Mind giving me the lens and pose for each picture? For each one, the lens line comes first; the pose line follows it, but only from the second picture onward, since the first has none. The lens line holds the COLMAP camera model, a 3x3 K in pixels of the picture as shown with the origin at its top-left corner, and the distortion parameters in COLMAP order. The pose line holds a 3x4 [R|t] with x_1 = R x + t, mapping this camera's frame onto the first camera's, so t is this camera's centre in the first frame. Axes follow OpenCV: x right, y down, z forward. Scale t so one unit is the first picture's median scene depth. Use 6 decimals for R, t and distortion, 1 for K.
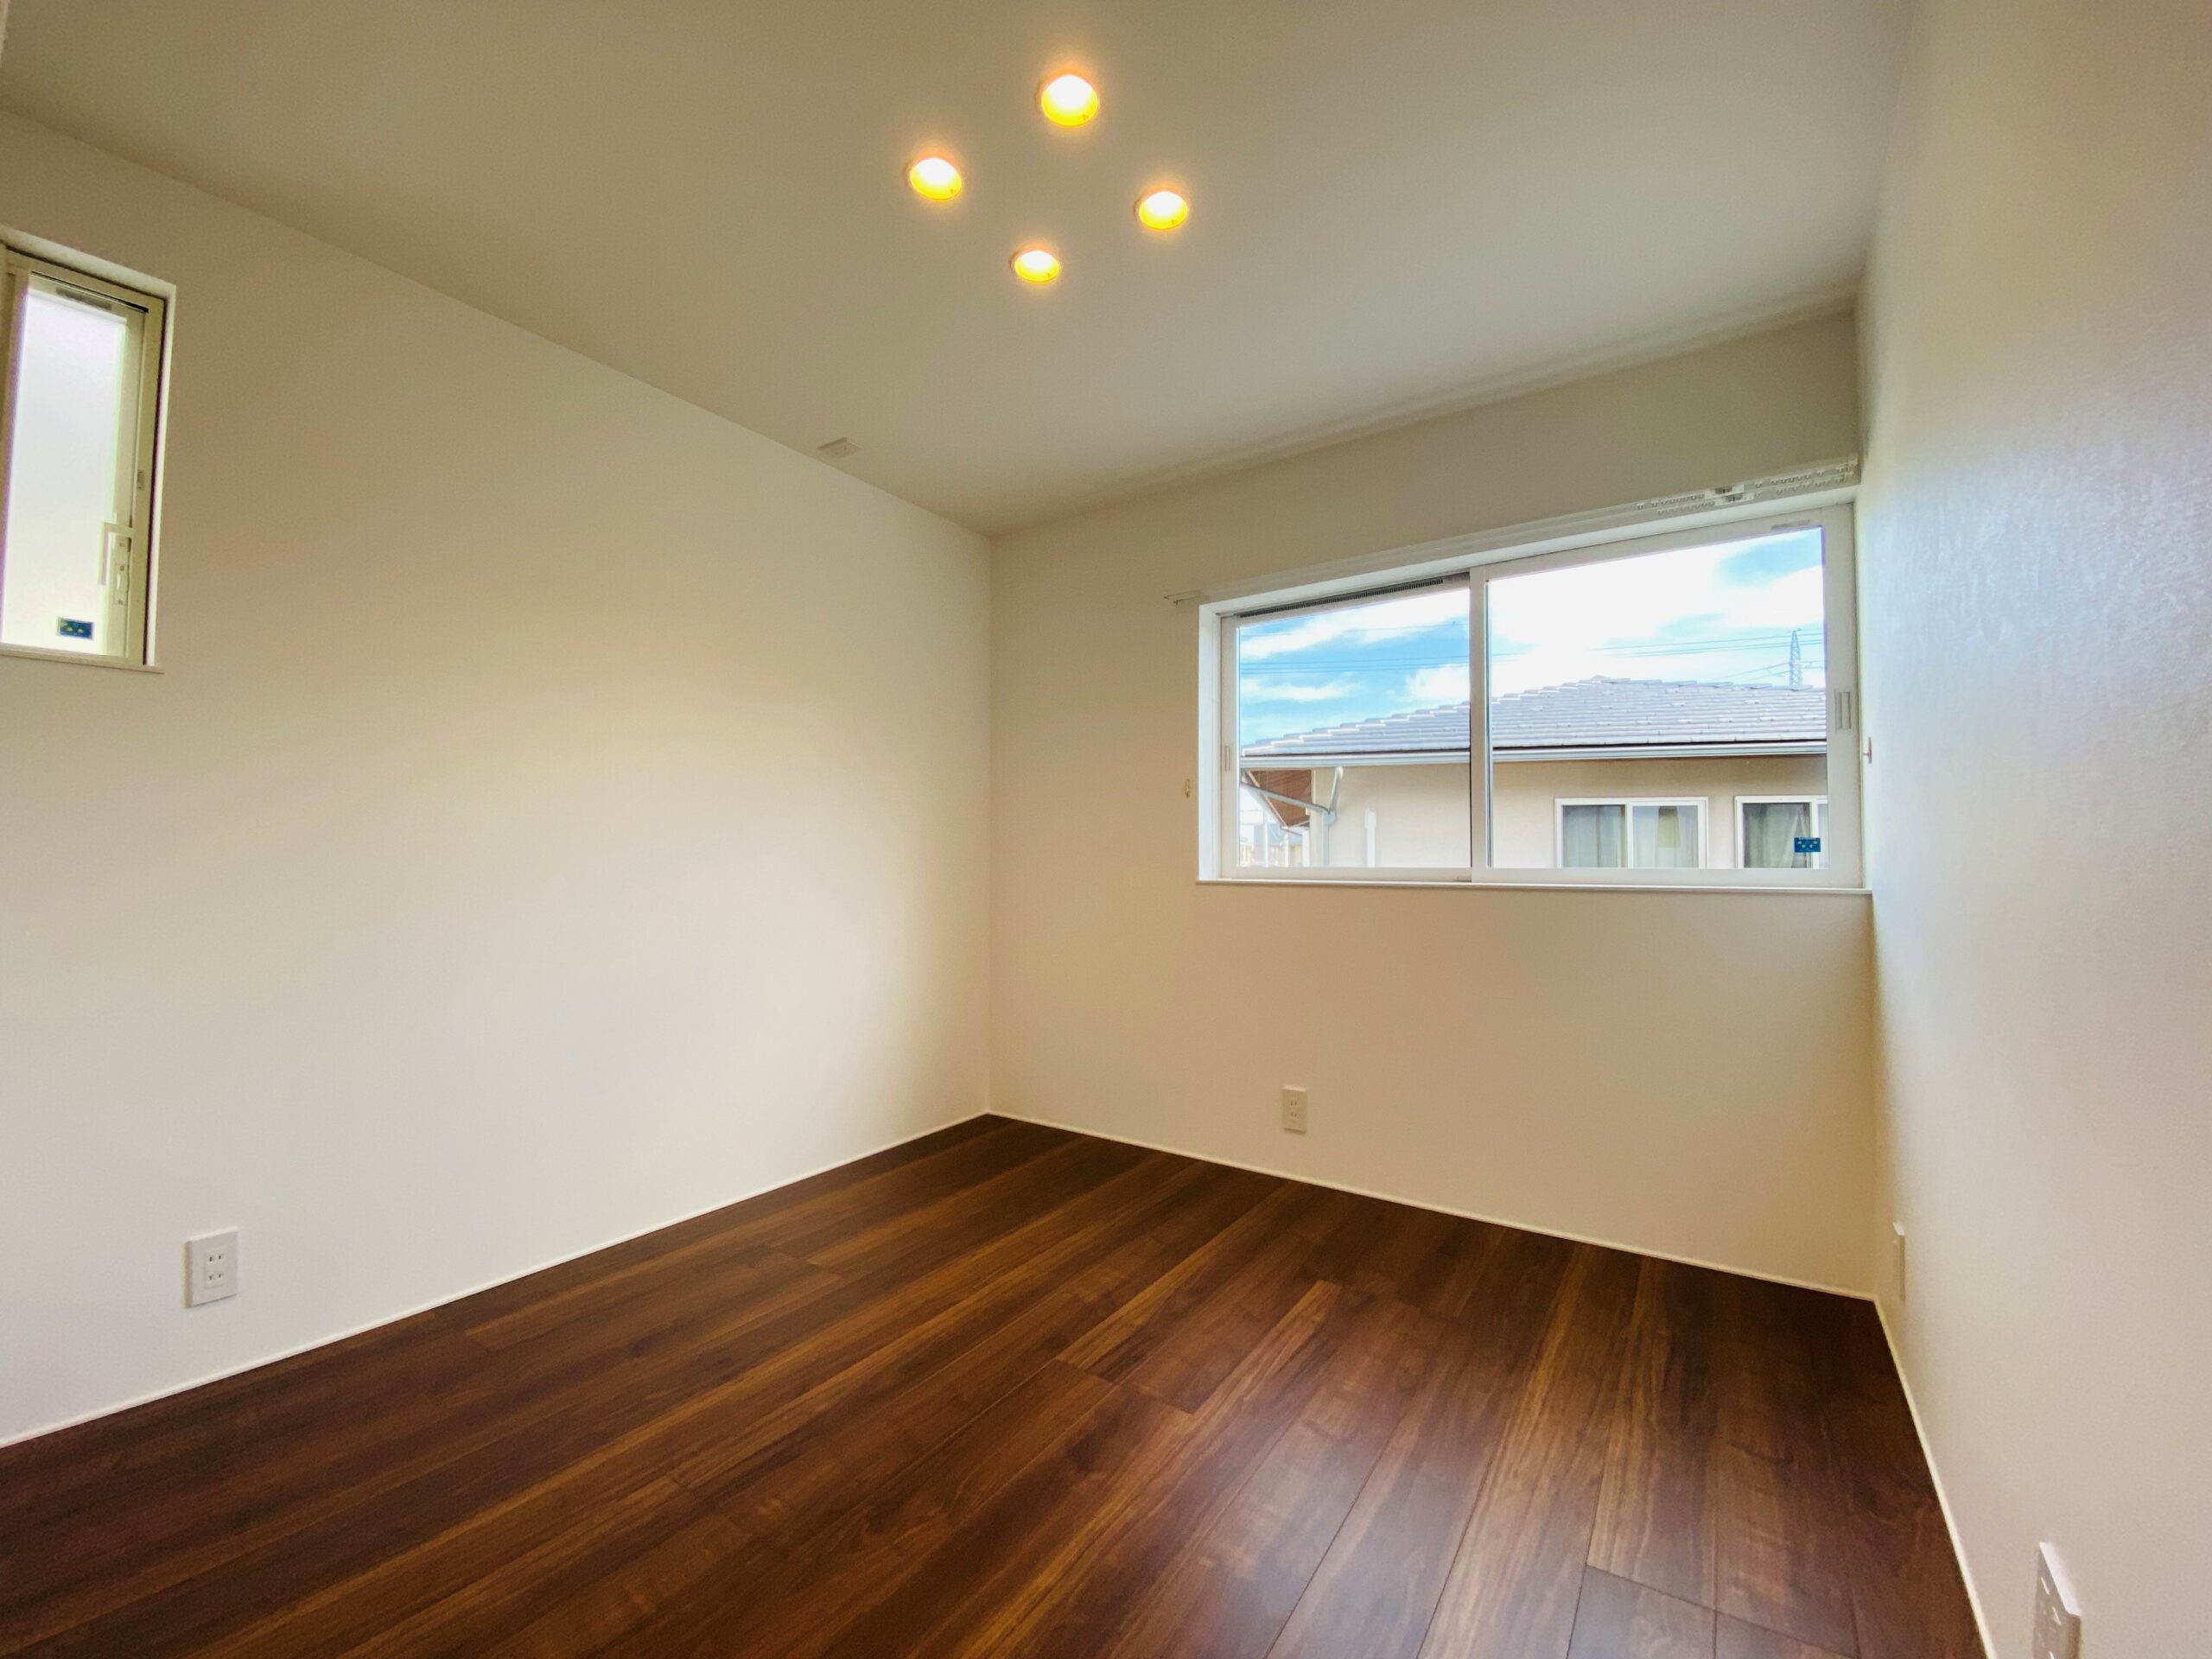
lens RADIAL K [[891.5, 0, 1099.8], [0, 891.5, 834.7], [0, 0, 1]] dist [-0.001709, -0.000272]
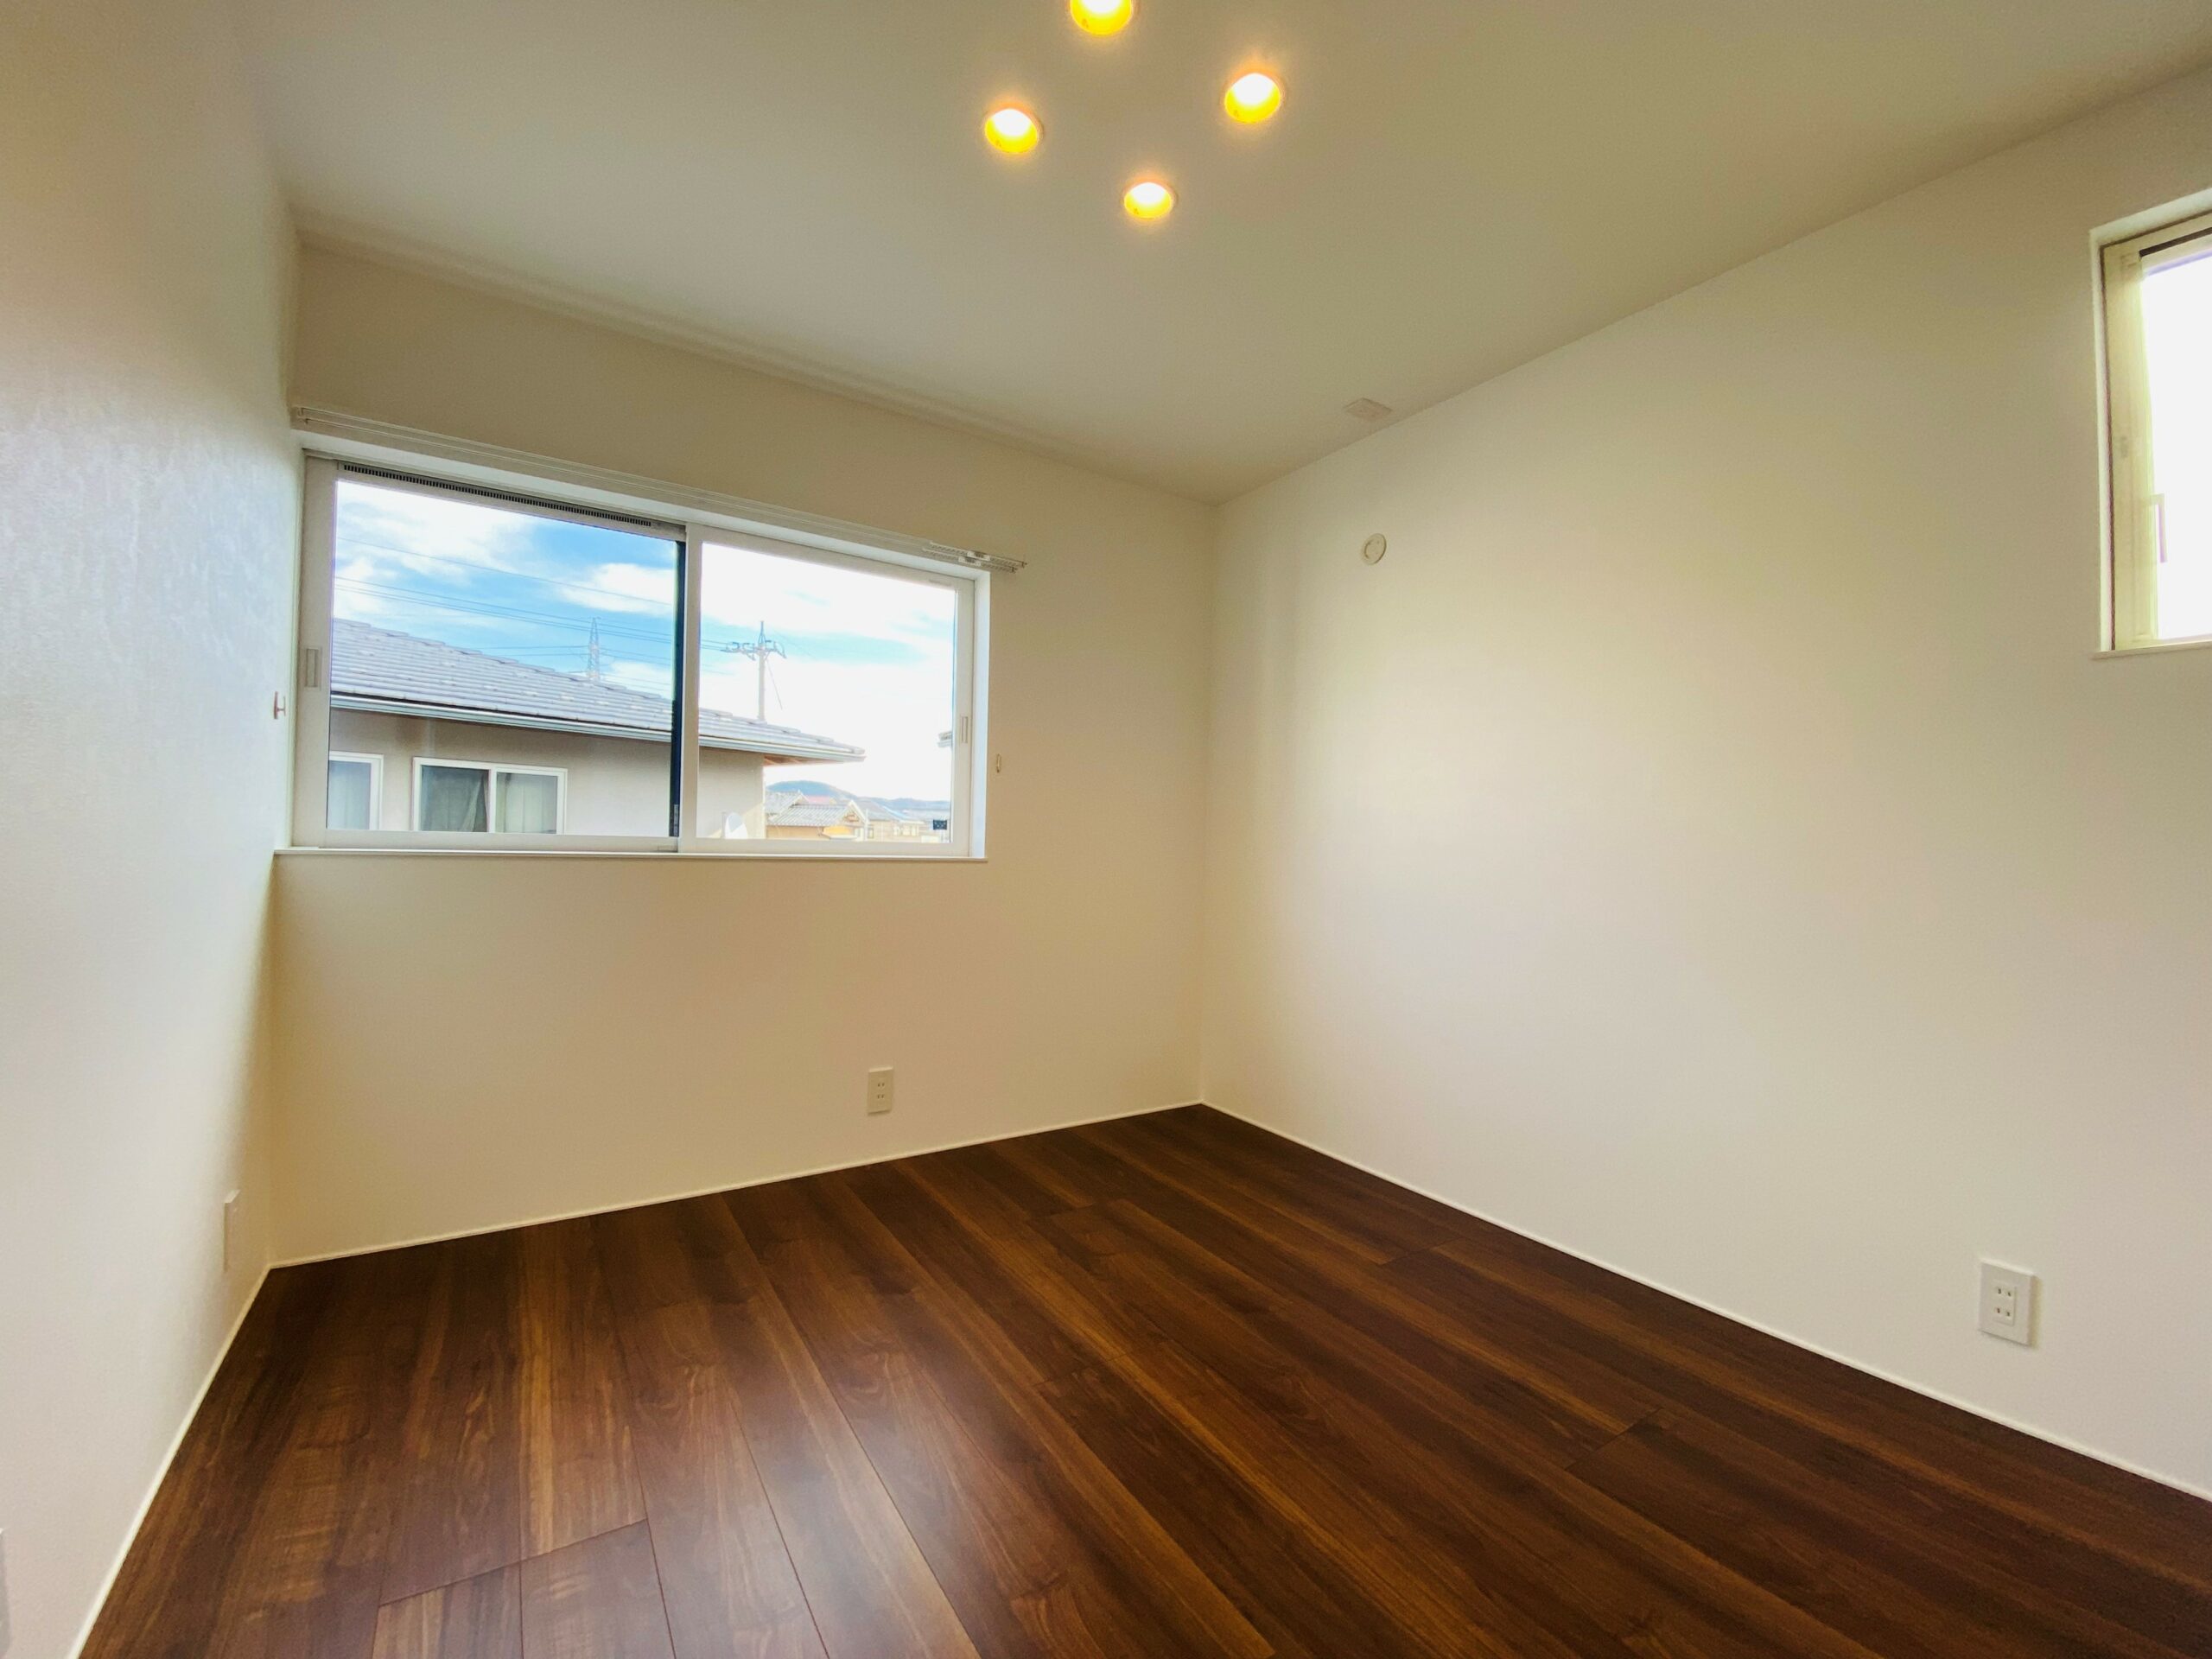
lens RADIAL K [[897.2, 0, 1106.5], [0, 897.2, 787.1], [0, 0, 1]] dist [0.049792, -0.000031]
pose [[0.361033, 0.054974, 0.930931, -0.317216], [-0.038006, 0.998299, -0.044213, 0.009308], [-0.931778, -0.019419, 0.362508, 0.224518]]
